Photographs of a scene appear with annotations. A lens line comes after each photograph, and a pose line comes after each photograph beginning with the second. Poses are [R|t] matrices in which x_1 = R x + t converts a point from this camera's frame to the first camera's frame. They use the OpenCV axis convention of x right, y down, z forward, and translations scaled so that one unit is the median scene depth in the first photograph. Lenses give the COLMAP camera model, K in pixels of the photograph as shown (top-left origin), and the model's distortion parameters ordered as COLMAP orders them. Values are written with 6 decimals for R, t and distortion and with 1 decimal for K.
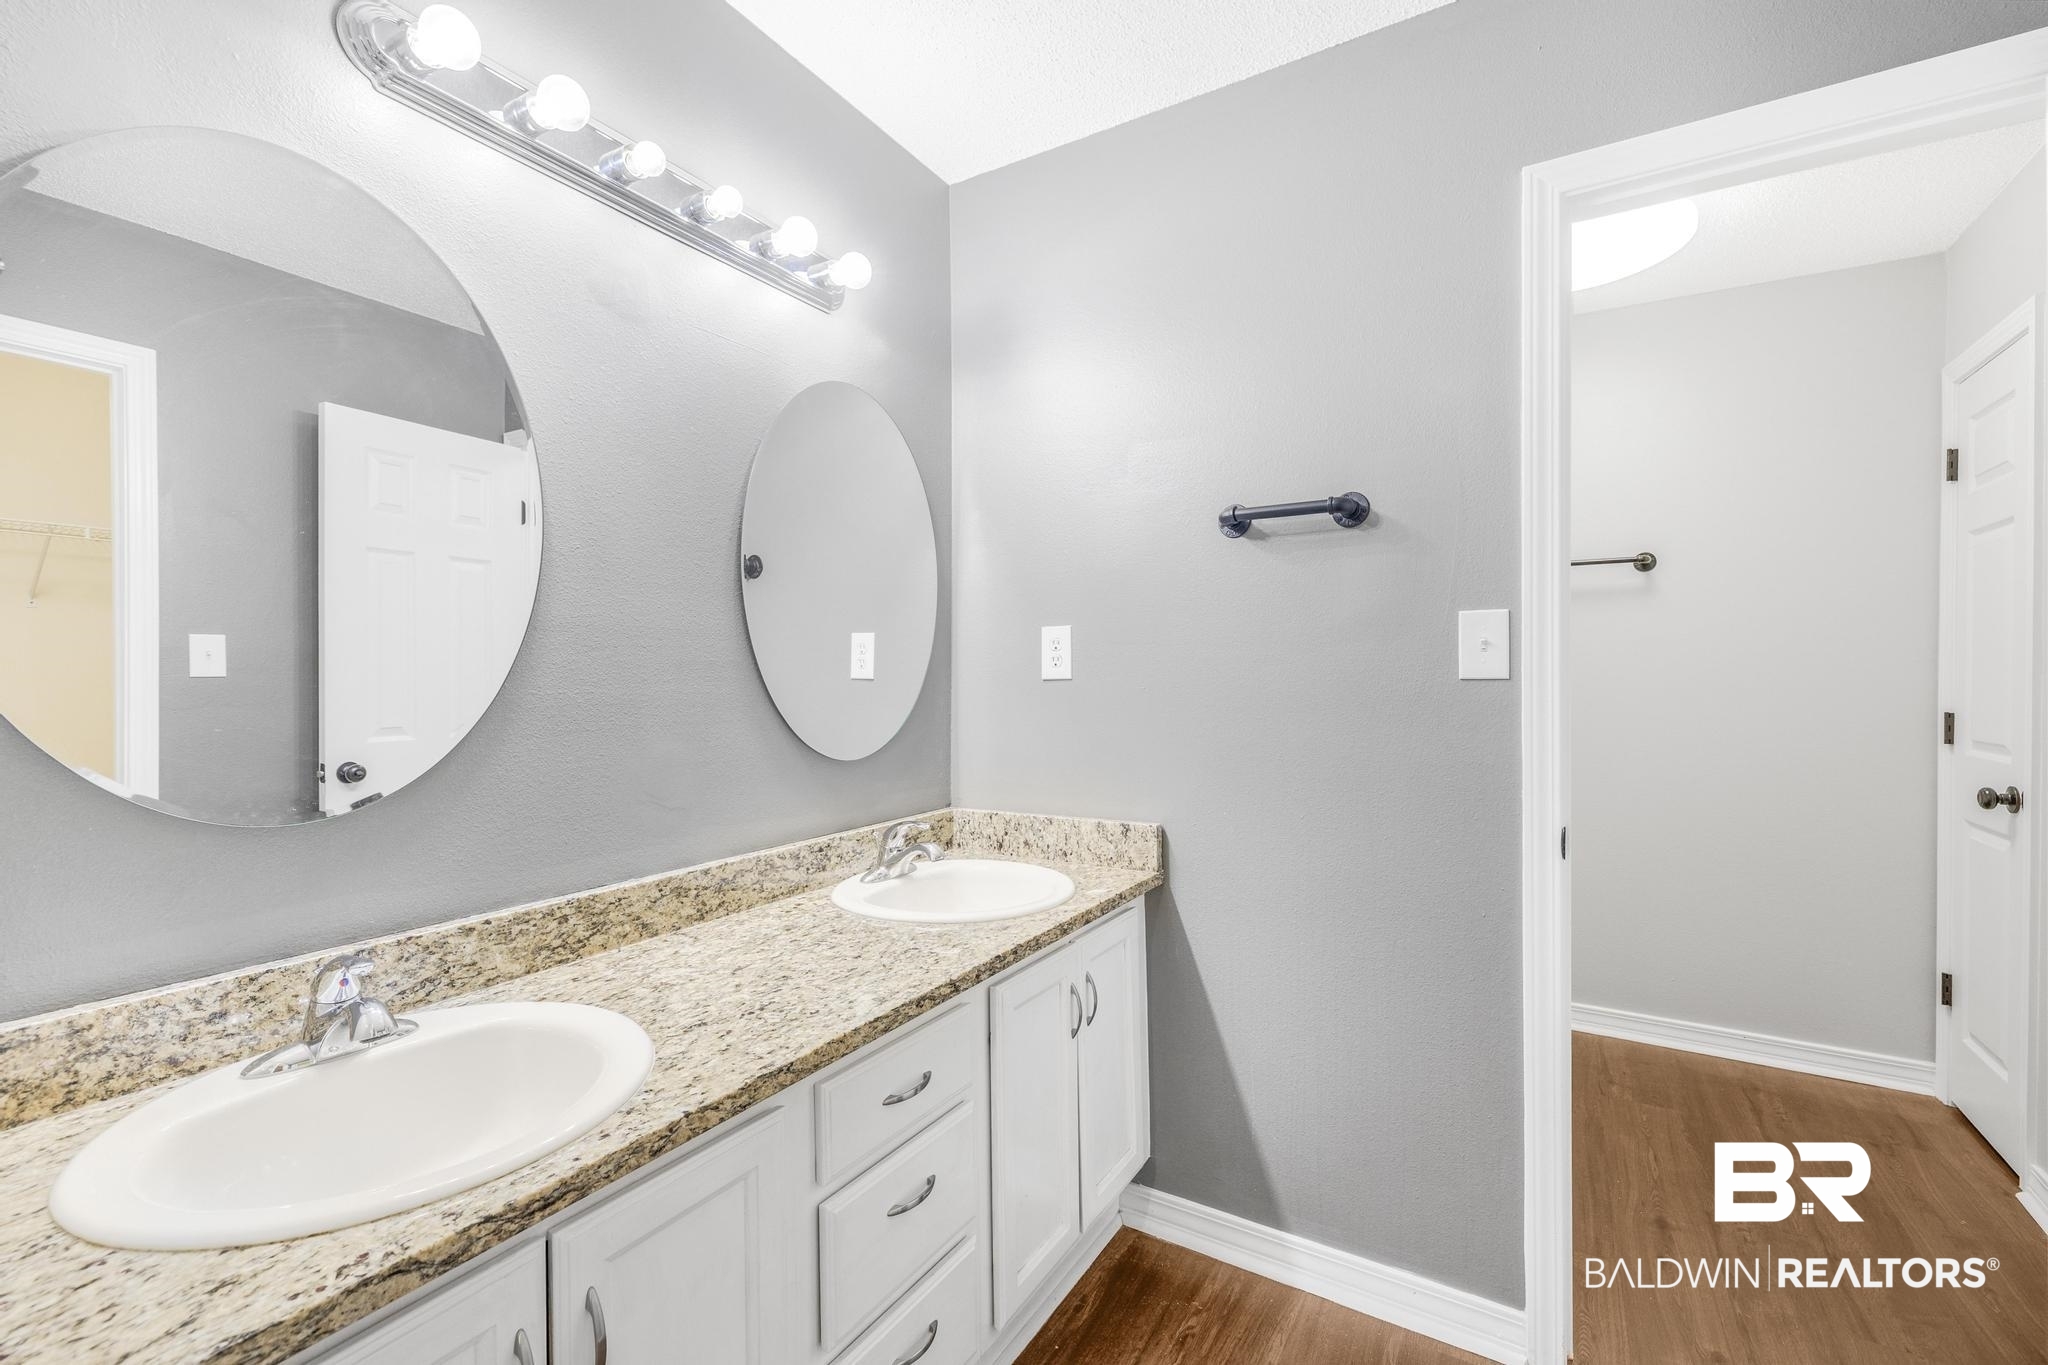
lens RADIAL K [[883.7, 0, 1010.5], [0, 883.7, 699.8], [0, 0, 1]] dist [0.008535, -0.000232]
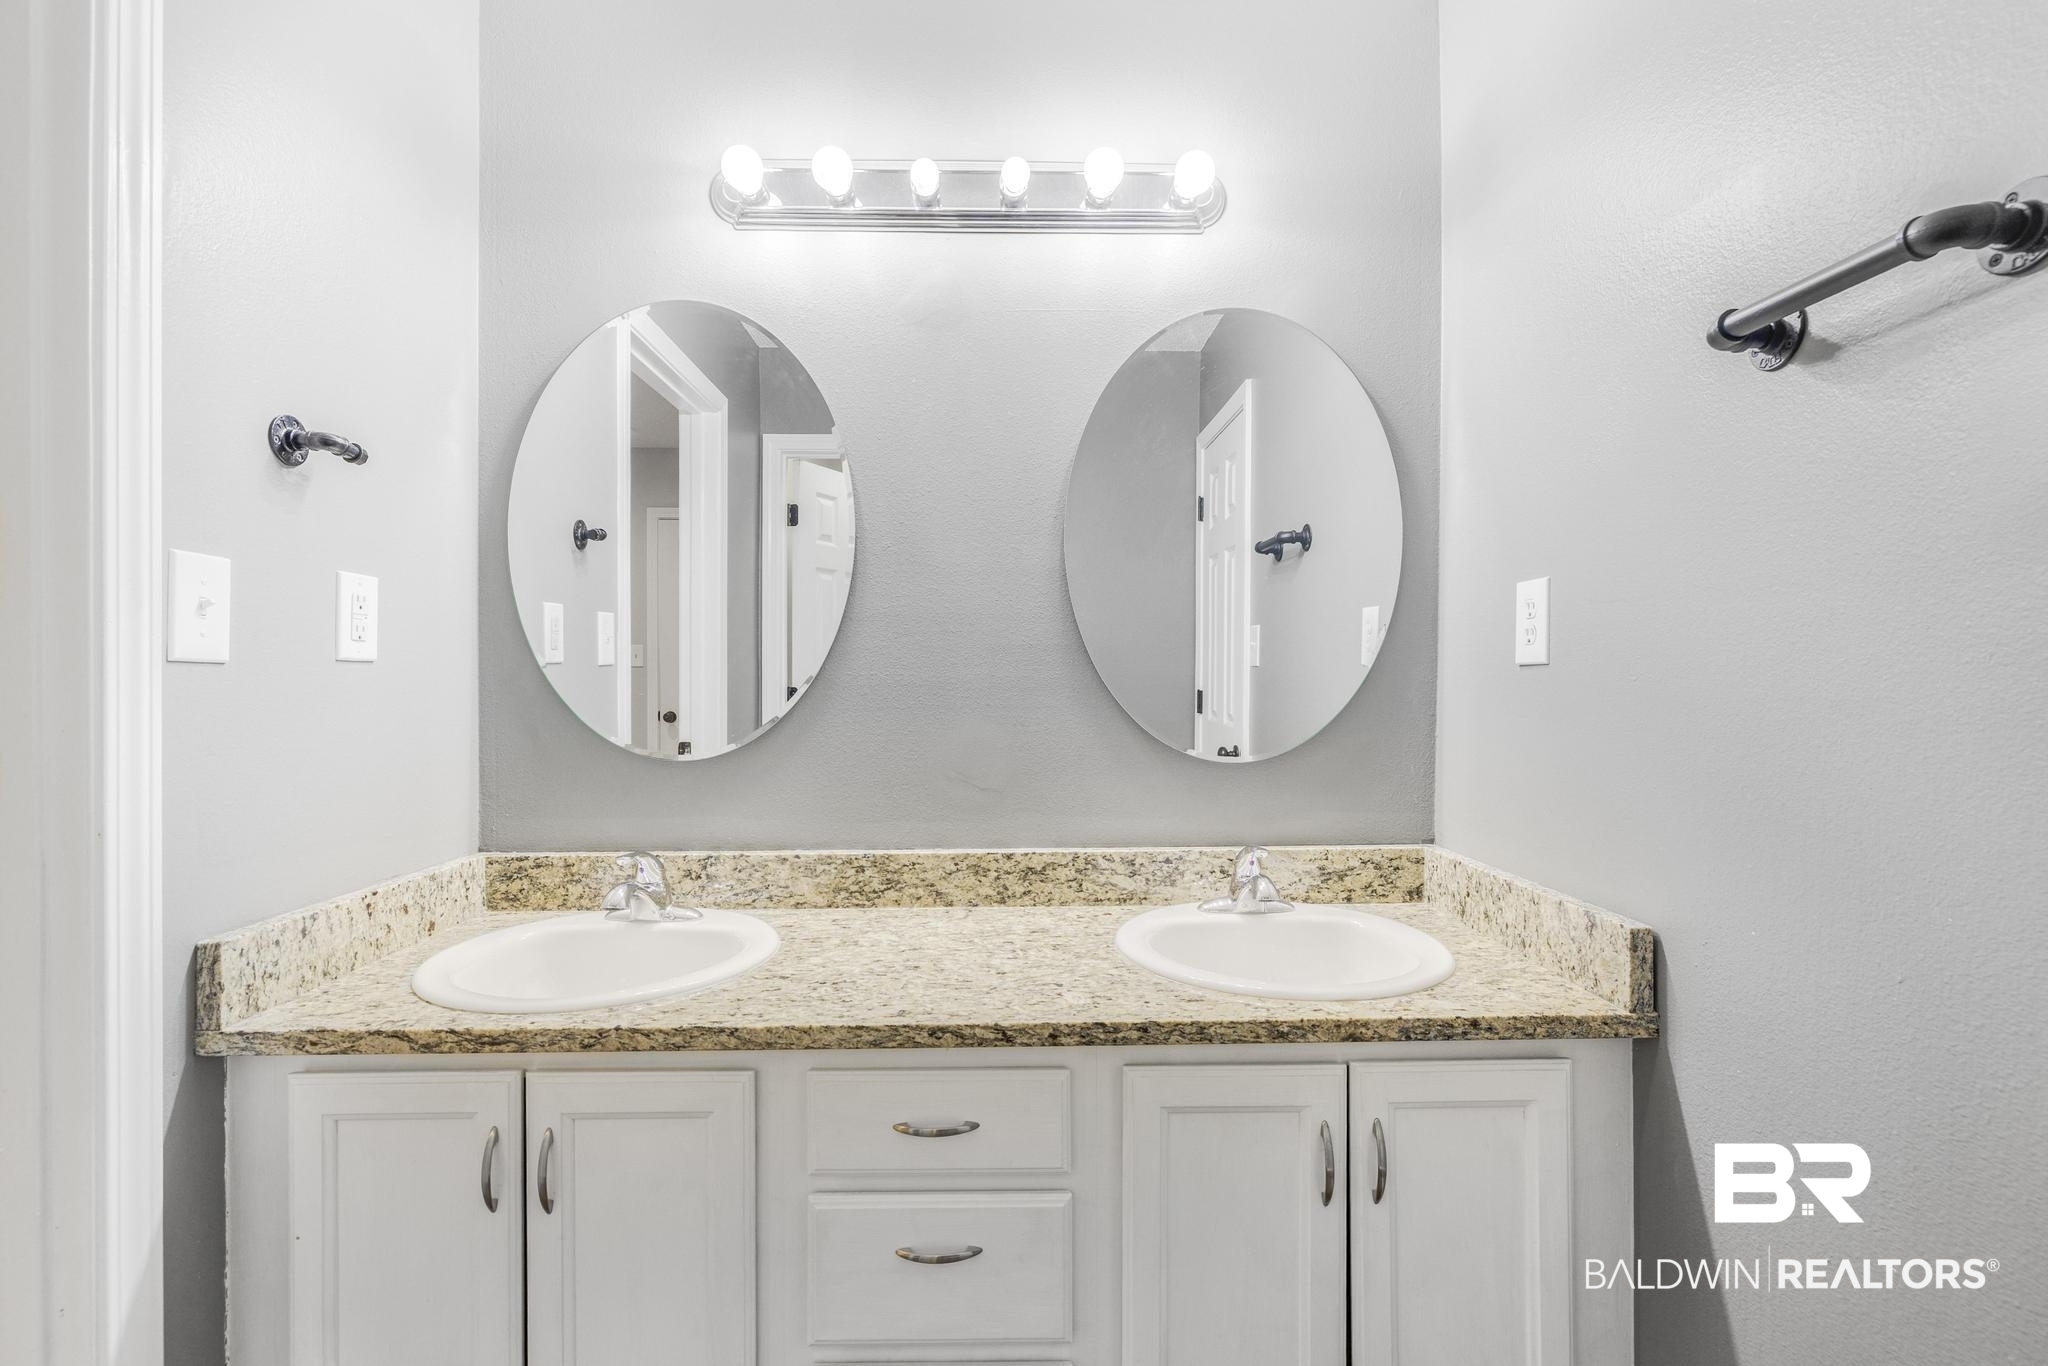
lens RADIAL K [[917.2, 0, 1013.4], [0, 917.2, 675.5], [0, 0, 1]] dist [0.003913, 0.000633]
pose [[0.530674, 0.003447, -0.847569, 0.627201], [-0.020540, 0.999750, -0.008794, -0.002792], [0.847327, 0.022076, 0.530613, 0.515964]]
